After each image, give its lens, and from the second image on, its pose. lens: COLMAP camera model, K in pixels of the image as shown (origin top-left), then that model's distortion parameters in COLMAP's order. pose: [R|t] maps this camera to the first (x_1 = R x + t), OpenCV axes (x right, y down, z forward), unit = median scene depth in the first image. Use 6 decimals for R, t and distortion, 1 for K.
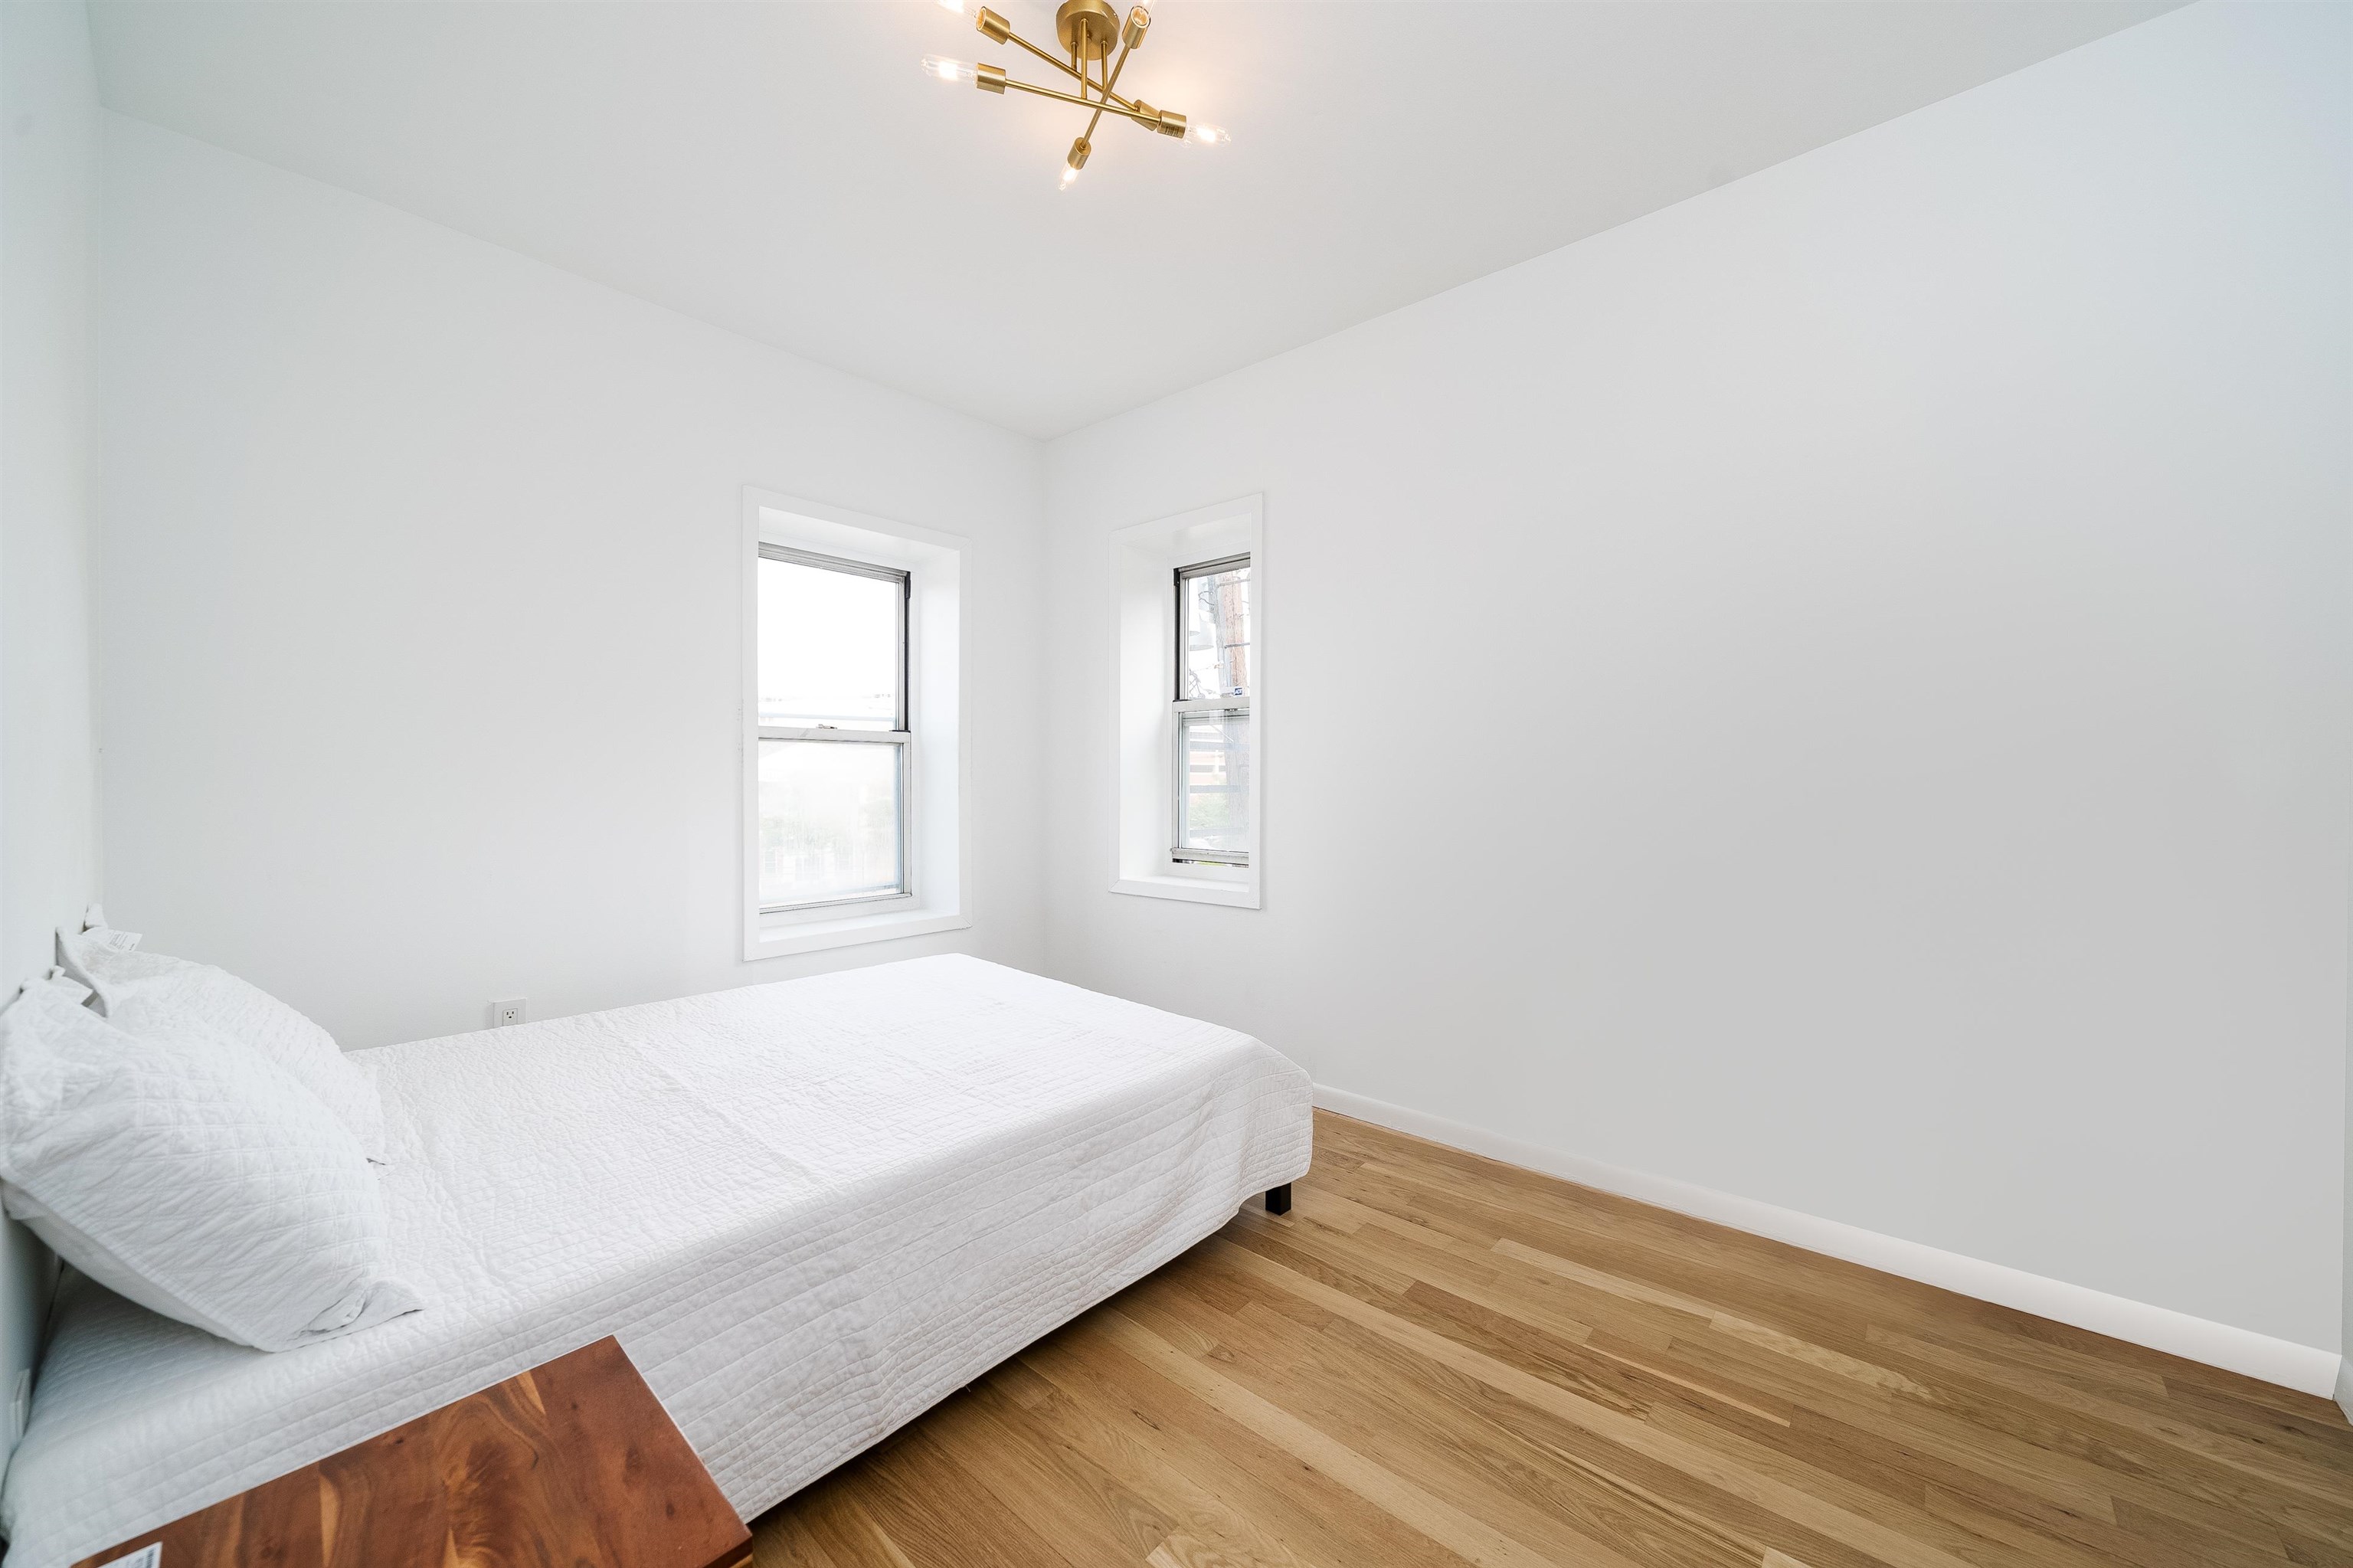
lens RADIAL K [[848.3, 0, 1185.5], [0, 848.3, 778.9], [0, 0, 1]] dist [-0.002879, -0.000345]
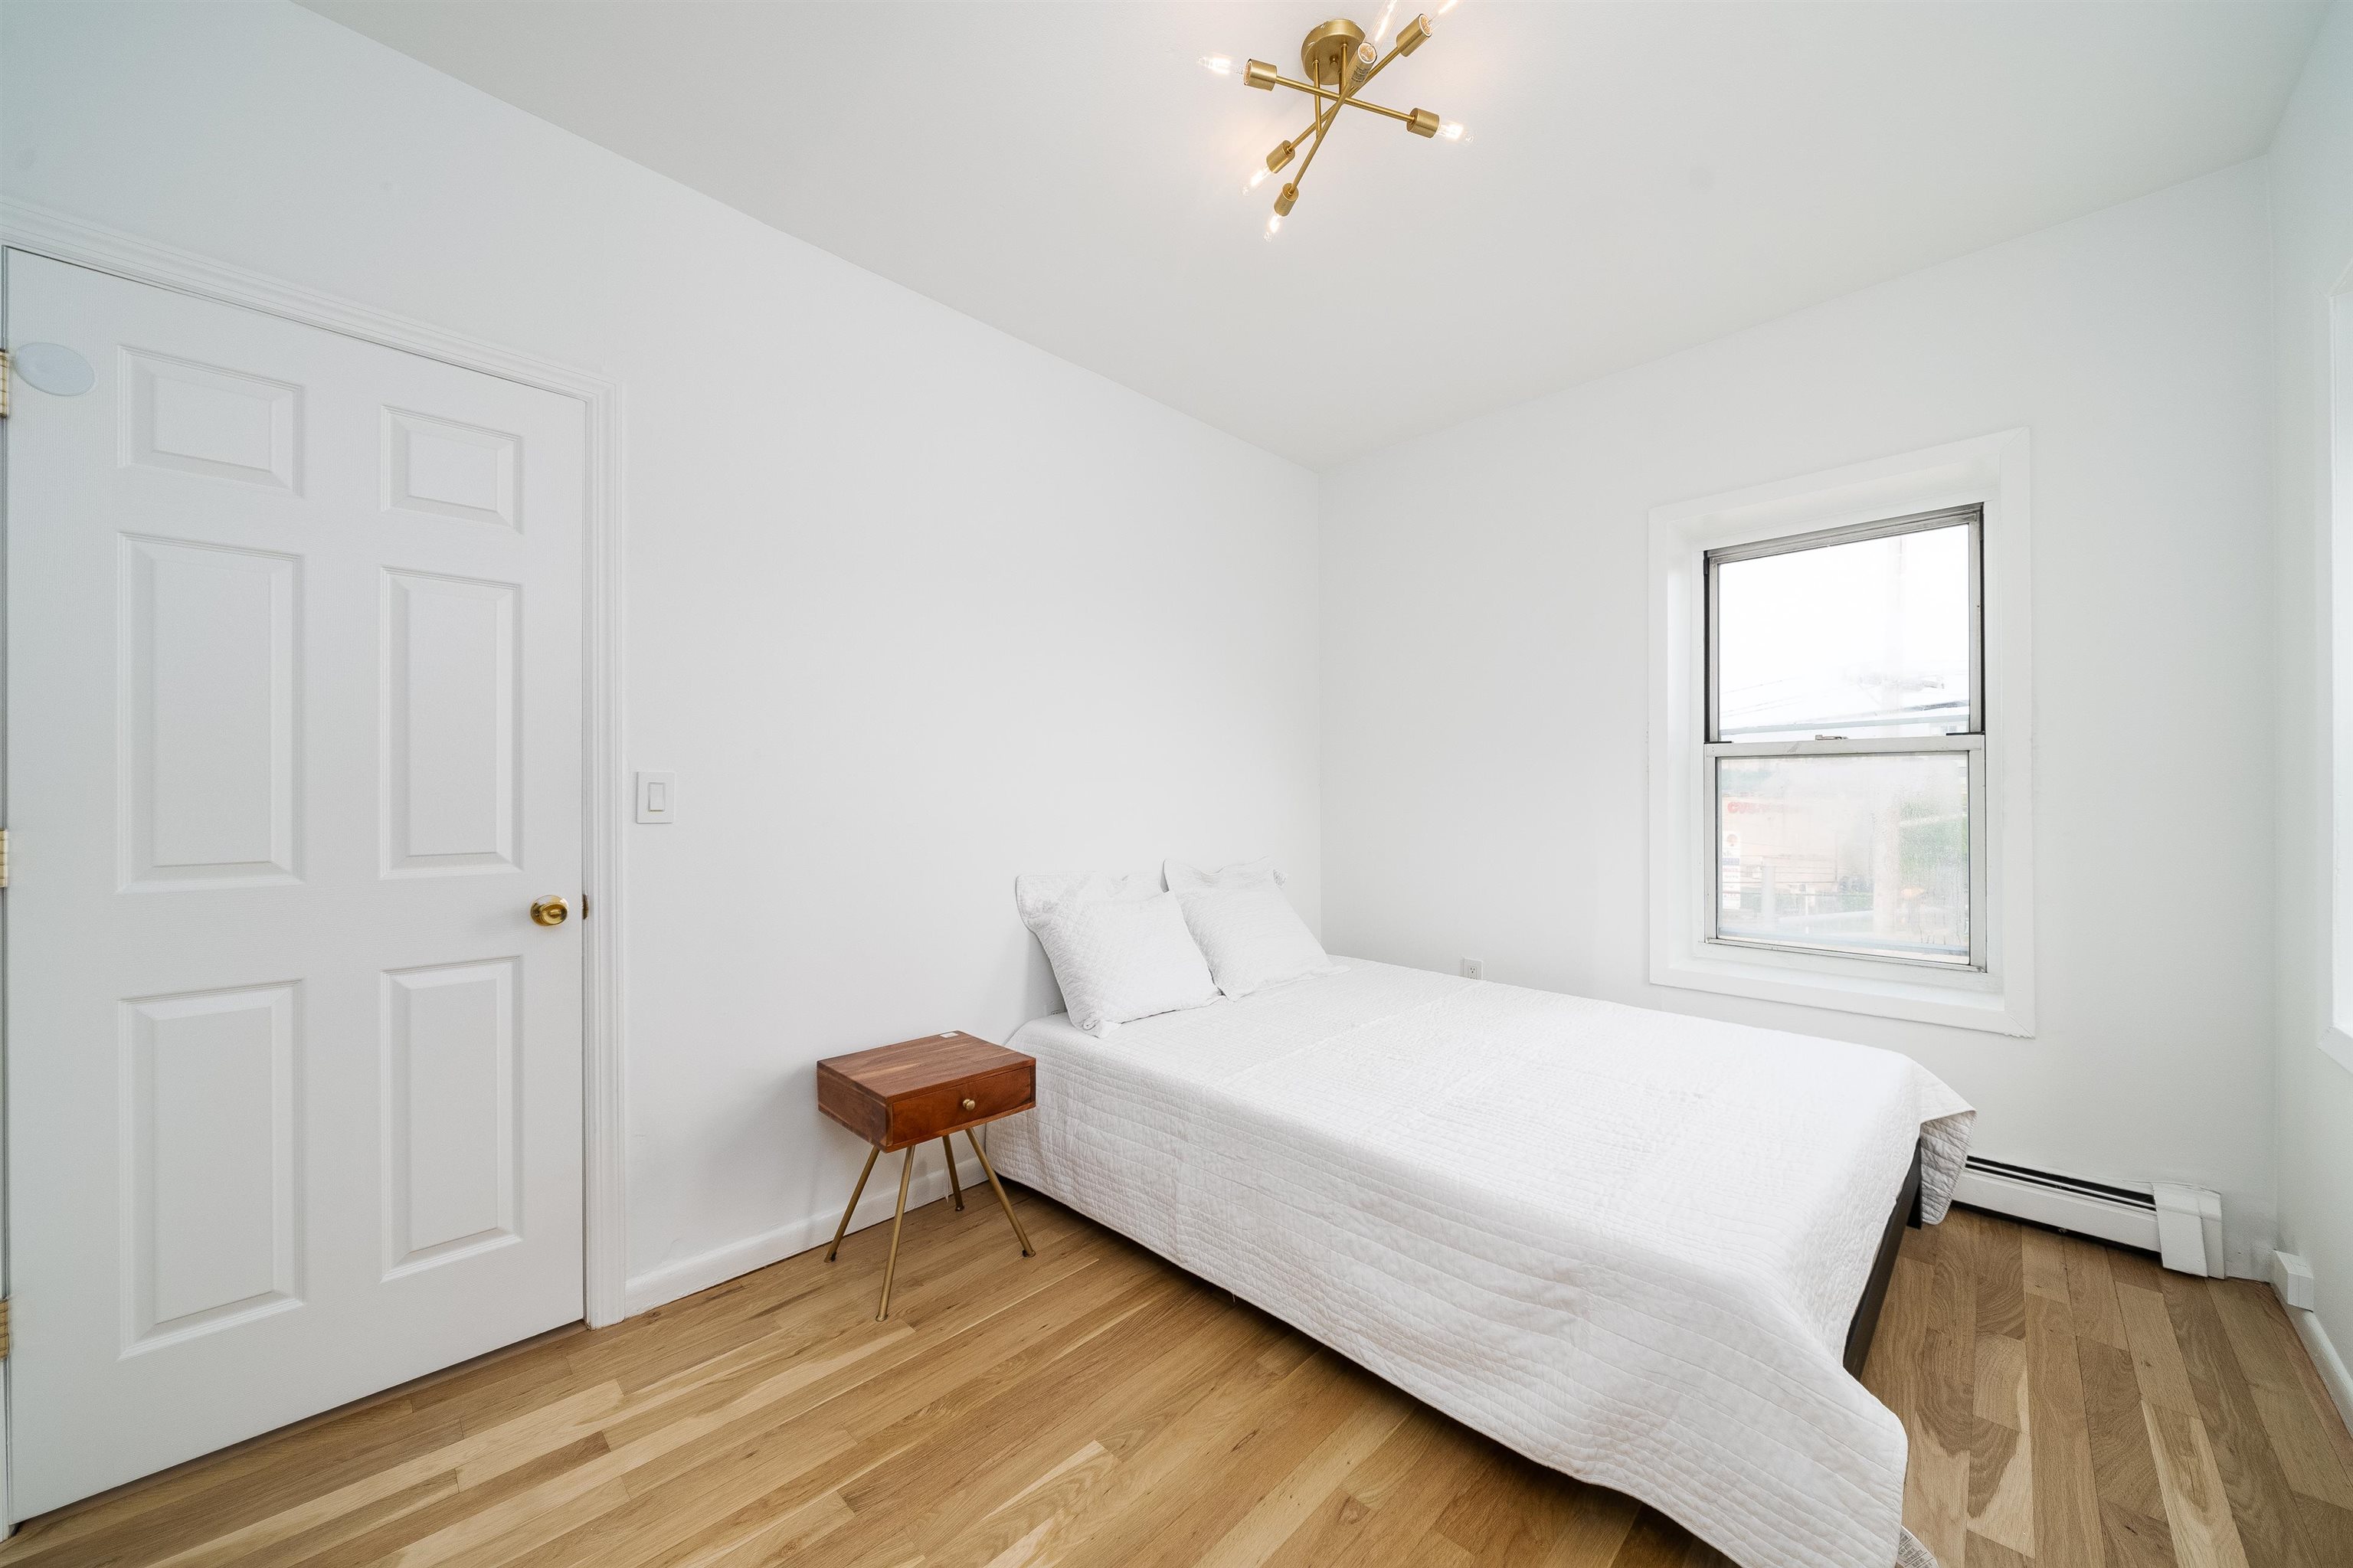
lens RADIAL K [[830.4, 0, 1184.0], [0, 830.4, 792.7], [0, 0, 1]] dist [-0.007062, -0.000029]
pose [[-0.046659, -0.001528, -0.998910, 0.821930], [-0.001036, 0.999998, -0.001481, -0.013193], [0.998910, 0.000966, -0.046661, 0.846217]]
